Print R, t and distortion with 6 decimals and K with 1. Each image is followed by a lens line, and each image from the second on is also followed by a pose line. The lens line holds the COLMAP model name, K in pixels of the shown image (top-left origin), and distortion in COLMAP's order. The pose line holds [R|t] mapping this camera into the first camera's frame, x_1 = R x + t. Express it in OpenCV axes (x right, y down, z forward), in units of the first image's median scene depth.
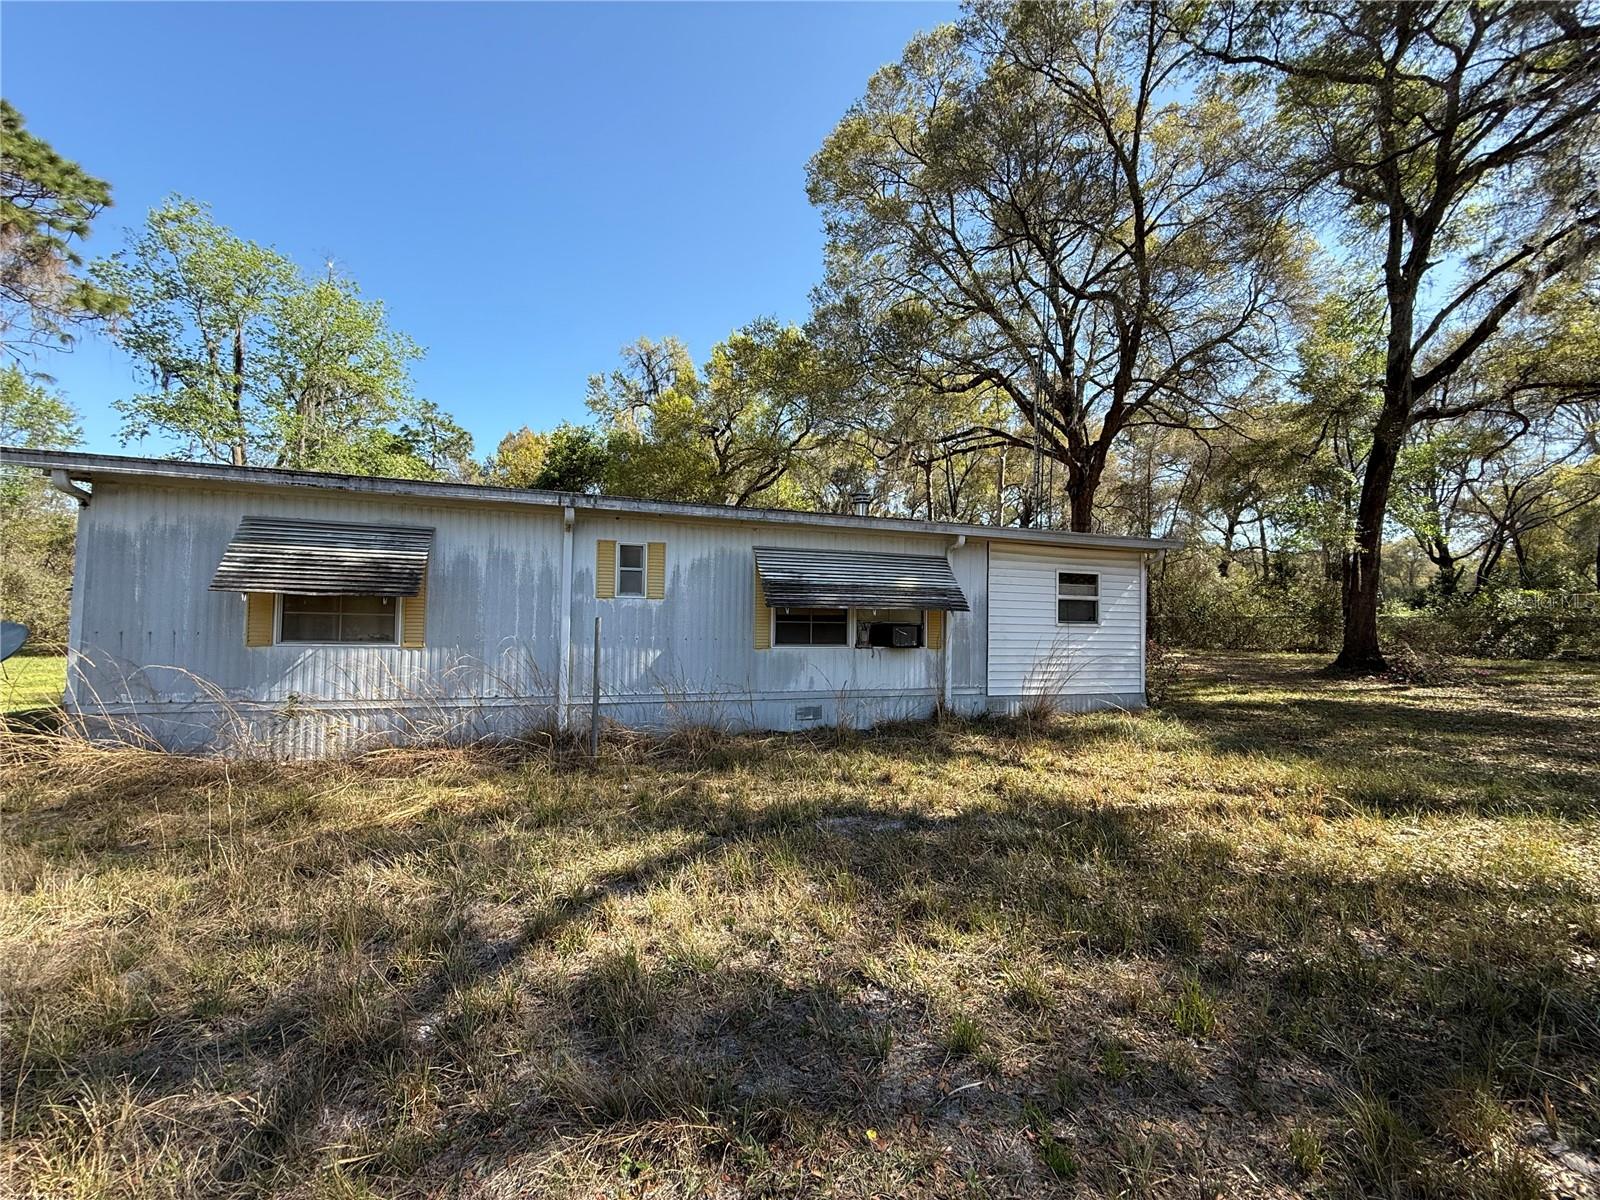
lens RADIAL K [[635.6, 0, 796.0], [0, 635.6, 599.8], [0, 0, 1]] dist [-0.001481, 0.000543]
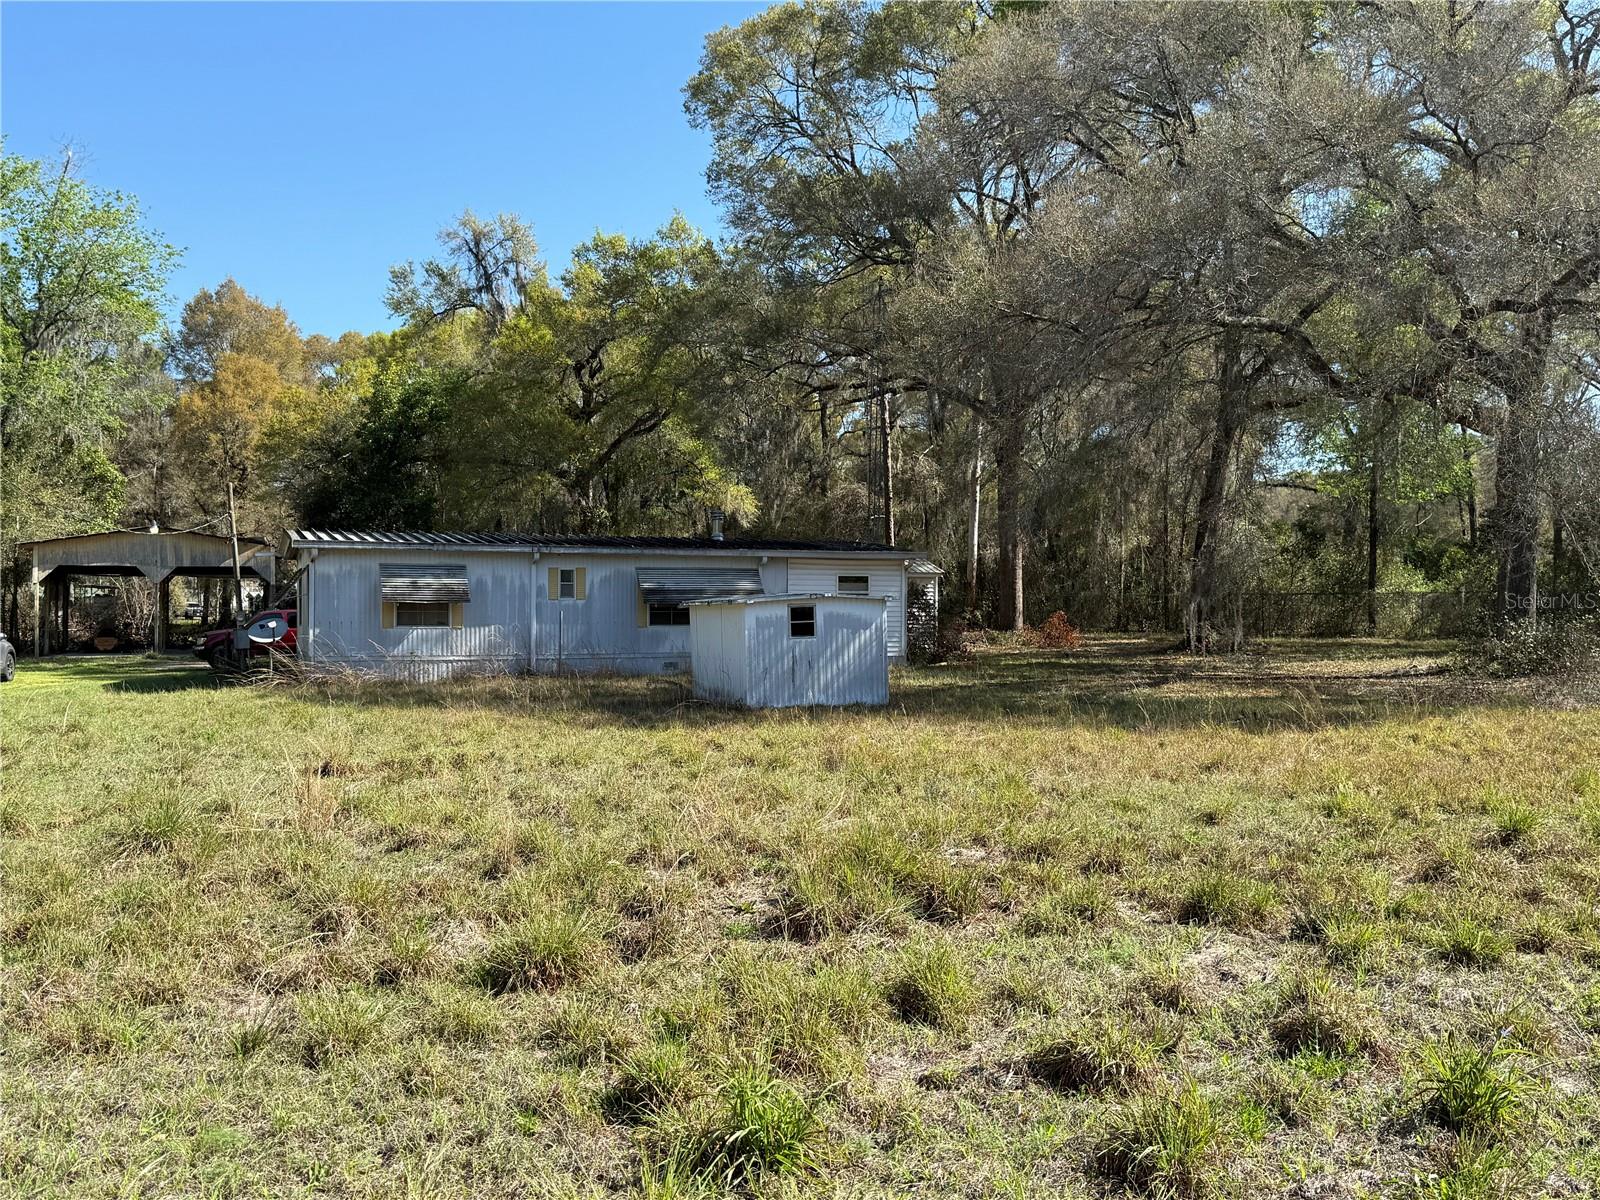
lens RADIAL K [[1434.9, 0, 799.3], [0, 1434.9, 601.6], [0, 0, 1]] dist [0.134072, -0.251661]
pose [[0.998556, -0.015736, 0.051359, 0.168456], [0.014031, 0.999344, 0.033390, -0.113549], [-0.051851, -0.032621, 0.998122, -2.832951]]
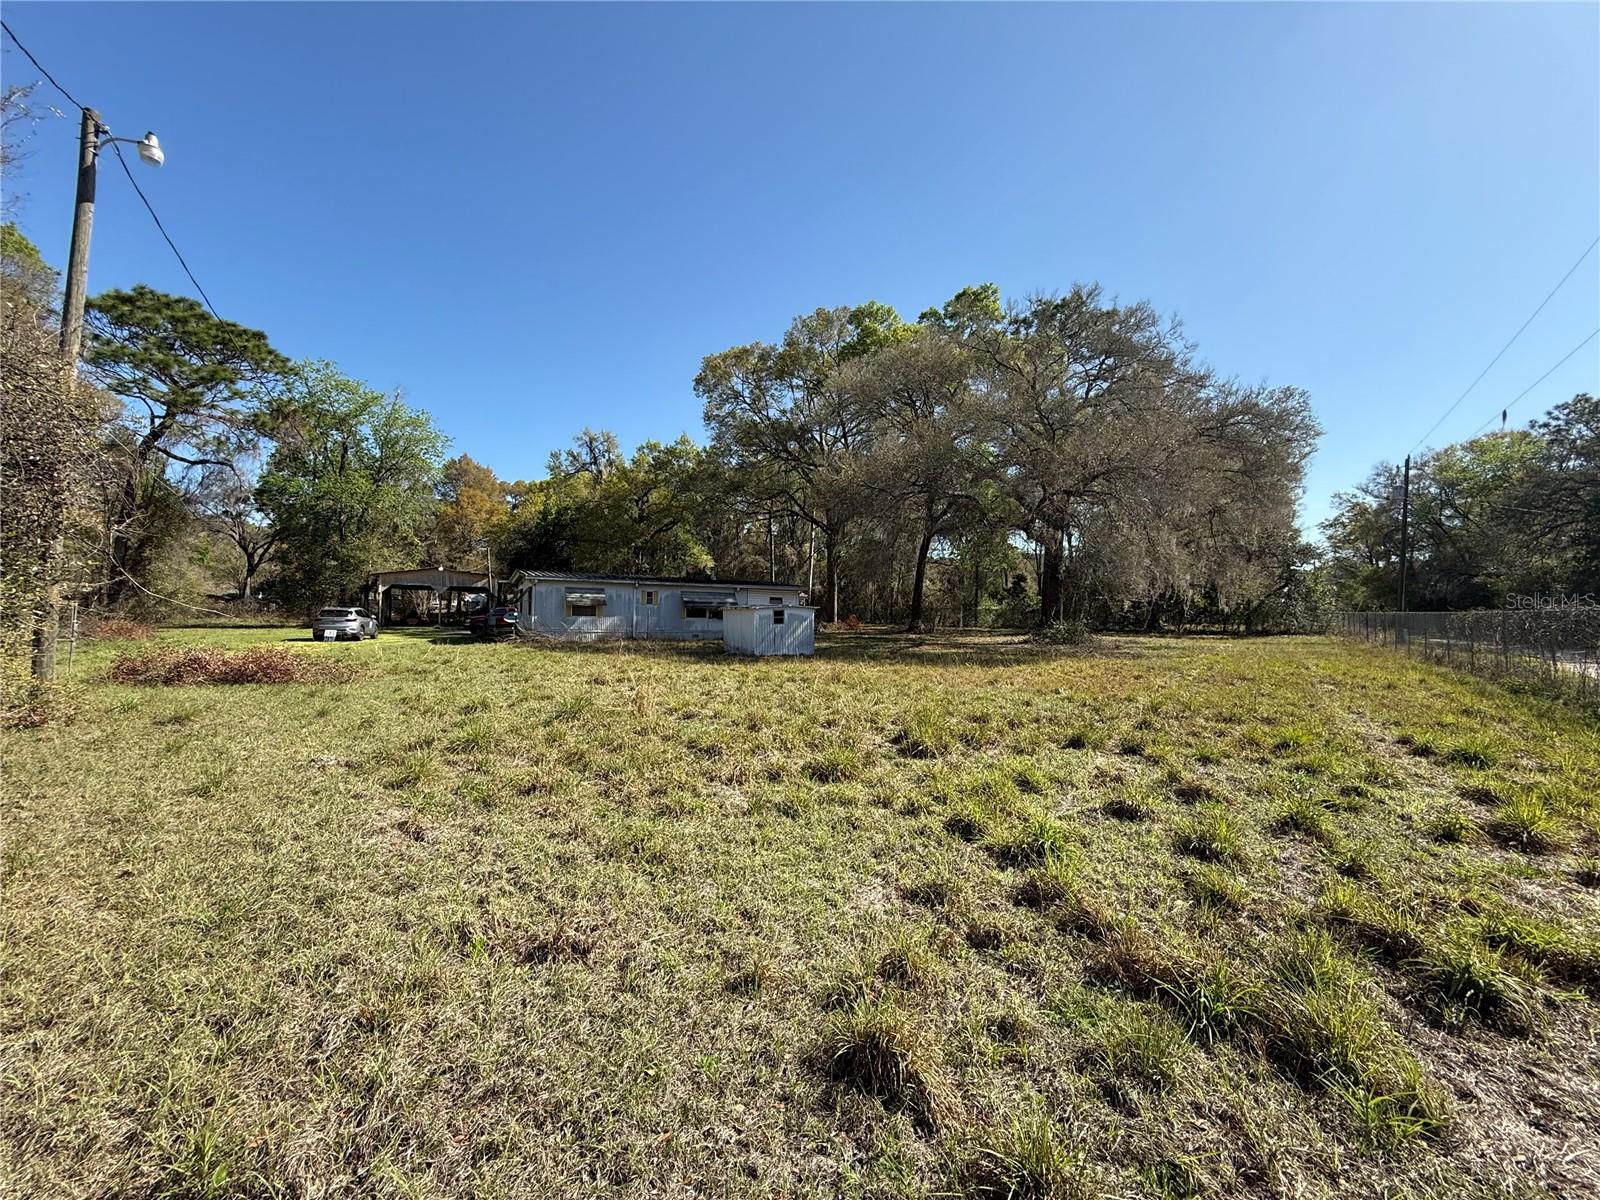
lens RADIAL K [[635.4, 0, 798.1], [0, 635.4, 601.1], [0, 0, 1]] dist [0.000266, -0.000039]
pose [[0.982407, 0.005288, 0.186680, -0.086294], [-0.009447, 0.999726, 0.021401, -0.111738], [-0.186515, -0.022788, 0.982188, -2.789620]]
